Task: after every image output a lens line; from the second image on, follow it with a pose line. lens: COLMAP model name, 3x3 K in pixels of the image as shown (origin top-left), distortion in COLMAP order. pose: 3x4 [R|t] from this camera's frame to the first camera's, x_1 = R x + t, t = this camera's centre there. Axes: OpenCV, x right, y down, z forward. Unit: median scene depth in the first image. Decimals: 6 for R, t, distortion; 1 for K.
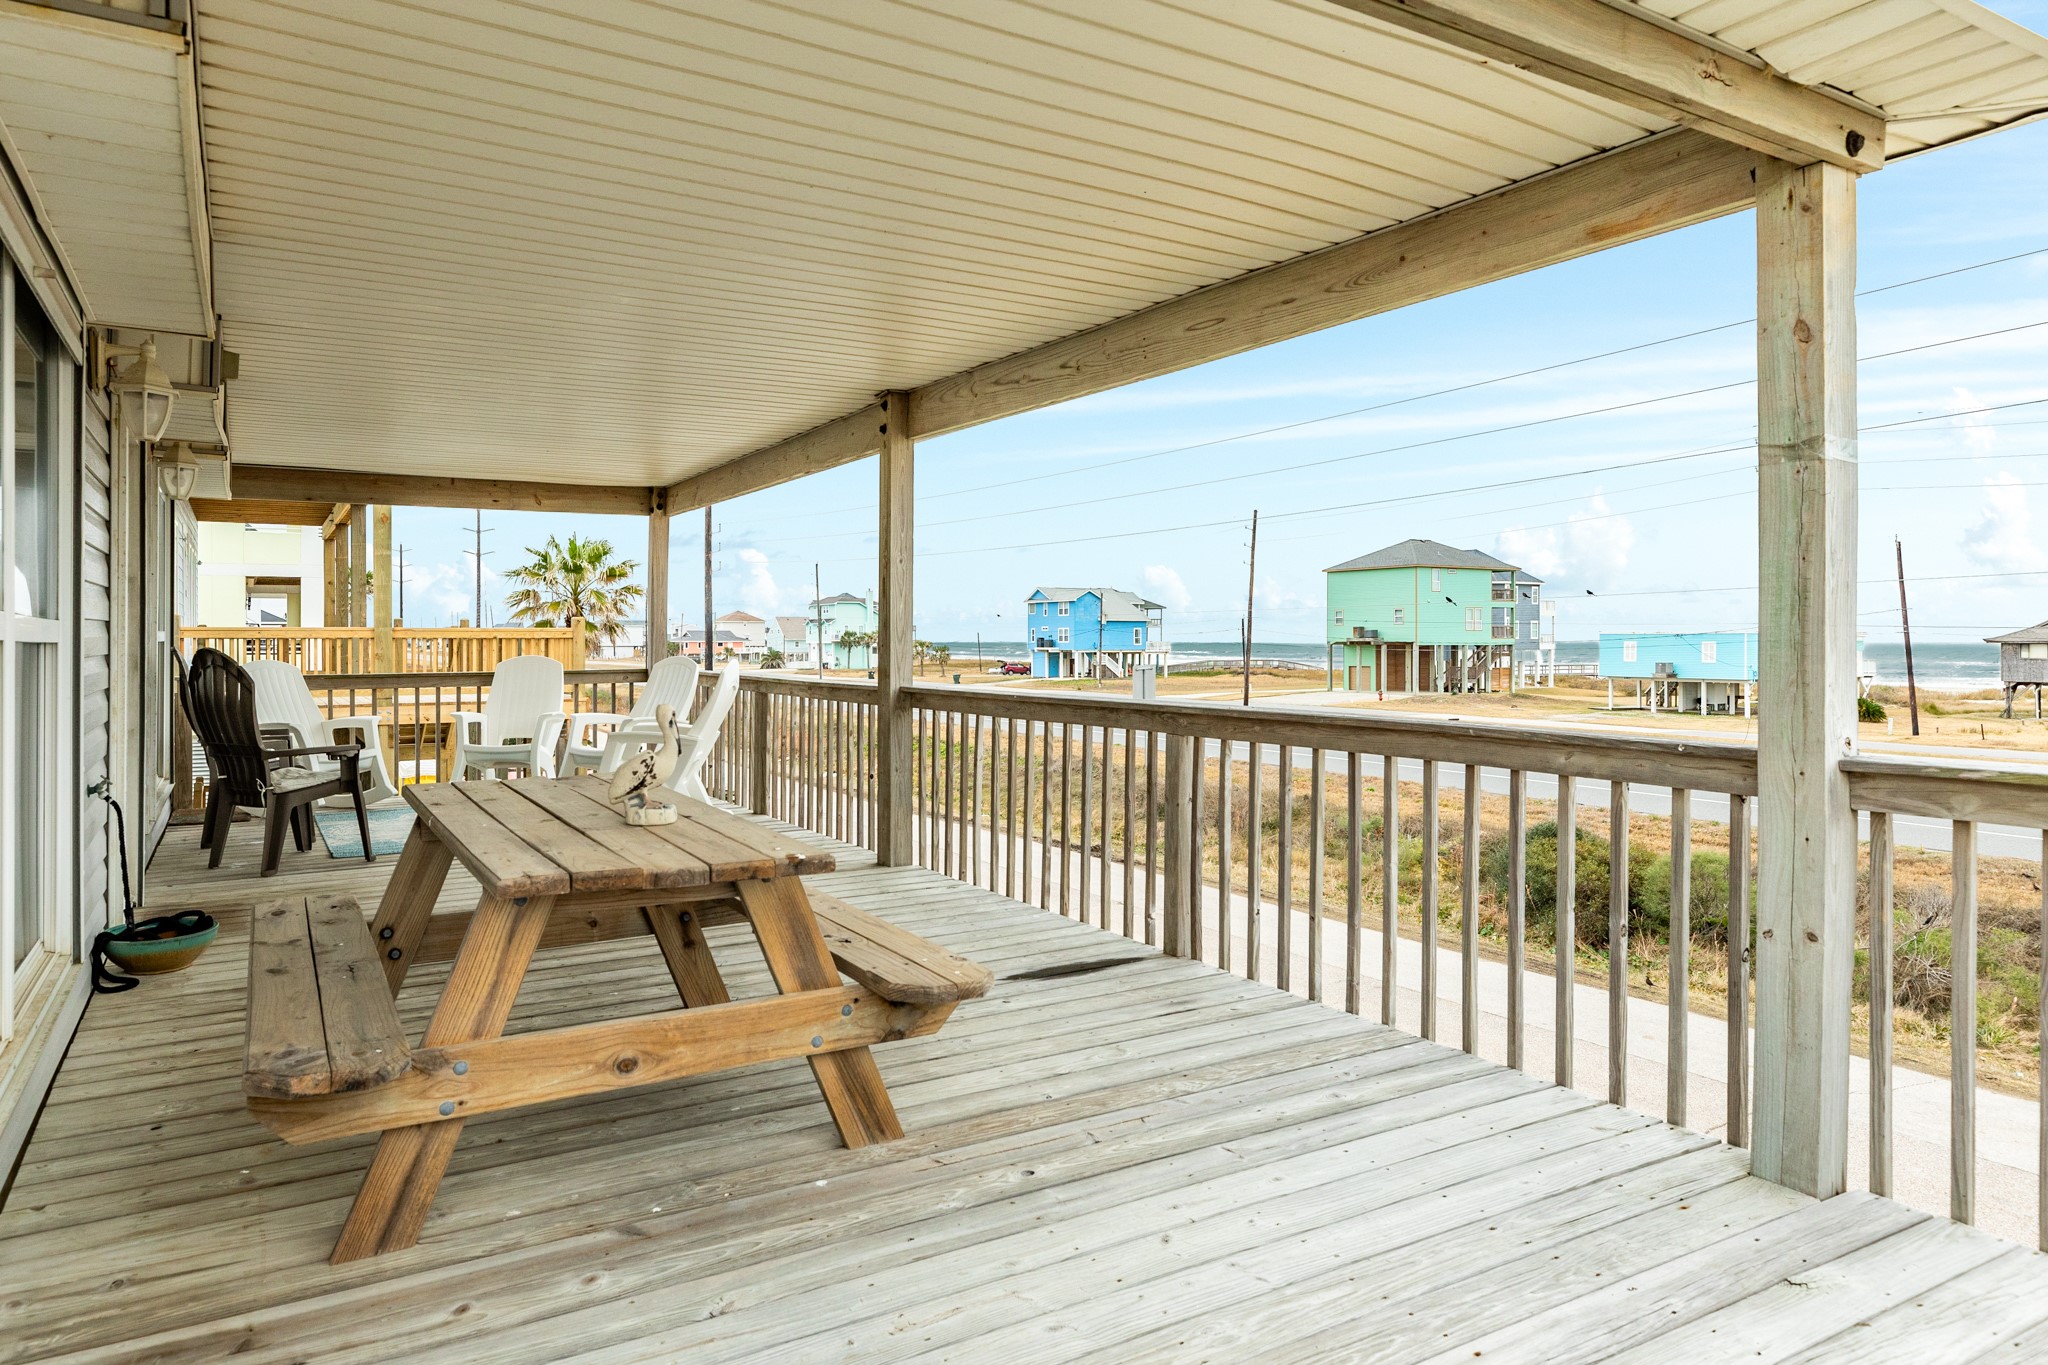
lens RADIAL K [[1263.9, 0, 1013.5], [0, 1263.9, 645.1], [0, 0, 1]] dist [0.017232, -0.001466]
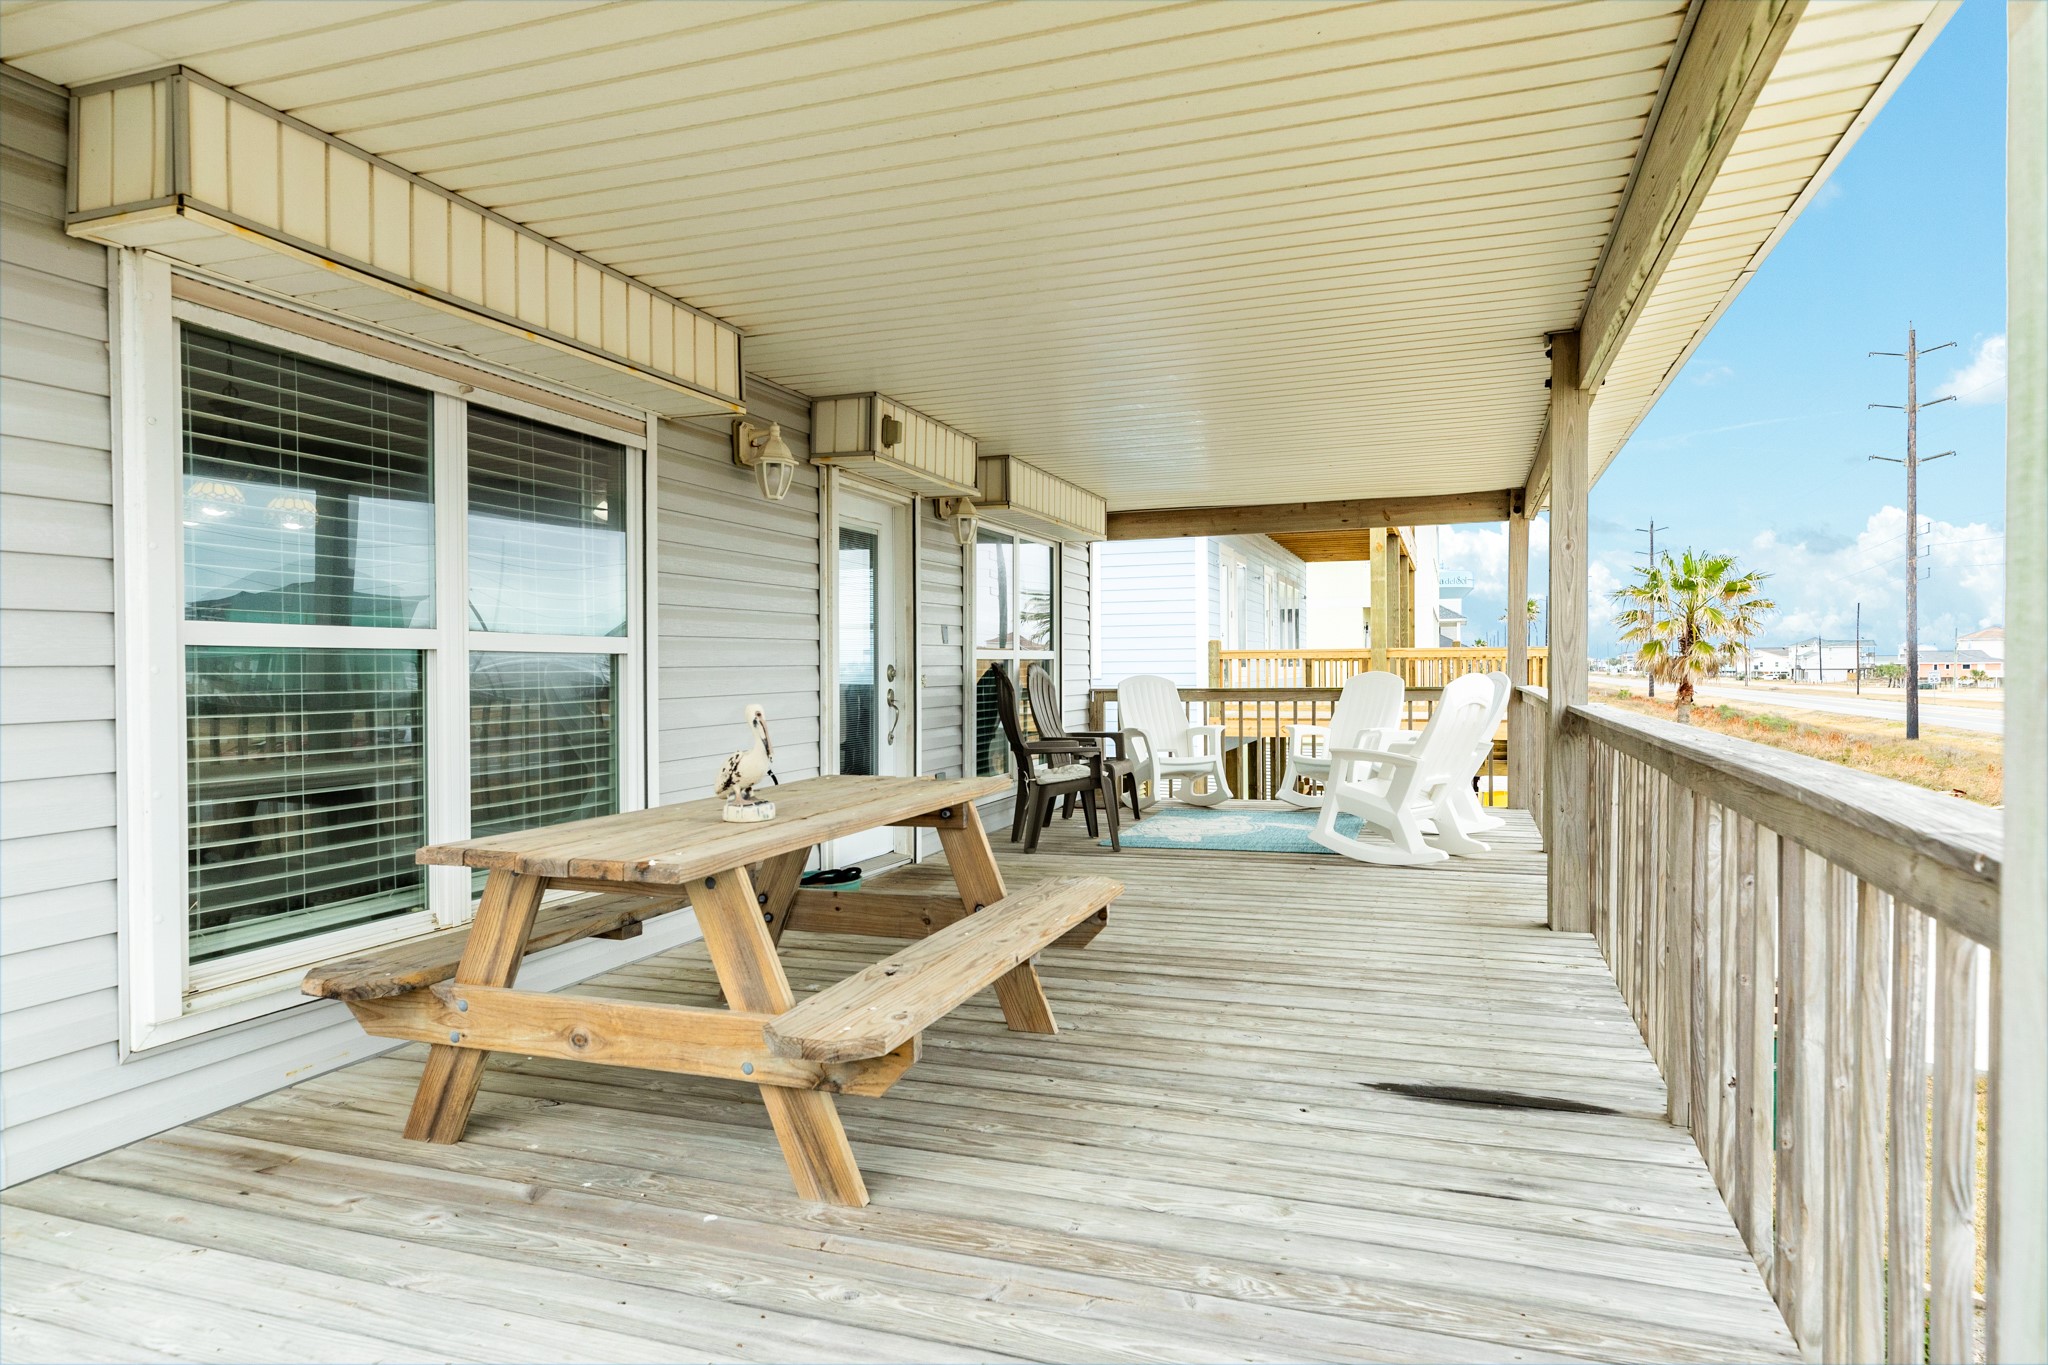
lens RADIAL K [[1225.1, 0, 1023.9], [0, 1225.1, 686.1], [0, 0, 1]] dist [0.013324, 0.000111]
pose [[0.639479, 0.004537, -0.768795, 0.635493], [0.006079, 0.999921, 0.010958, 0.023890], [0.768784, -0.011681, 0.639402, 0.560231]]
